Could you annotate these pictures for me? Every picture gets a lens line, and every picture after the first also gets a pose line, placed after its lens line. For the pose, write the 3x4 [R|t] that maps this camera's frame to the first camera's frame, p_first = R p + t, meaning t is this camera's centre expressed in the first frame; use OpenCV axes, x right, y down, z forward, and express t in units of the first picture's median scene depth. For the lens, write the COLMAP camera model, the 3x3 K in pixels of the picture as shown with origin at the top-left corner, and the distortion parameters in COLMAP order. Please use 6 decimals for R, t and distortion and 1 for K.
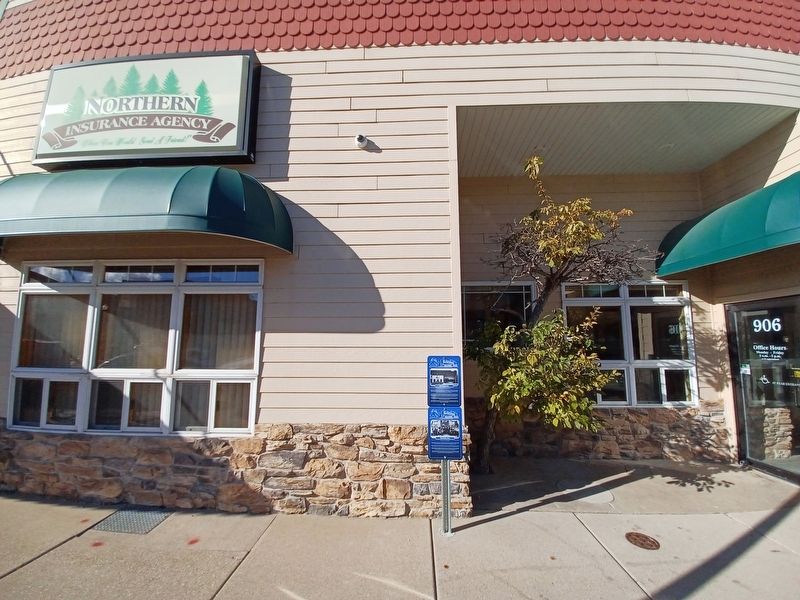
lens RADIAL K [[323.6, 0, 399.2], [0, 323.6, 304.6], [0, 0, 1]] dist [-0.012421, -0.000161]
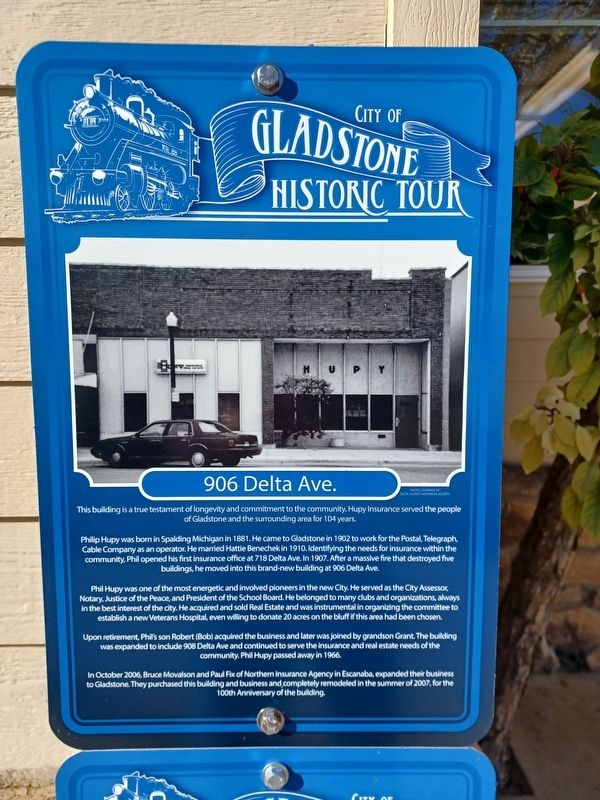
lens RADIAL K [[593.0, 0, 272.2], [0, 593.0, 389.8], [0, 0, 1]] dist [-0.006028, -0.001962]
pose [[0.998229, -0.017976, 0.056699, 0.112609], [0.005134, 0.975720, 0.218960, 0.171971], [-0.059259, -0.218281, 0.974085, 0.744079]]
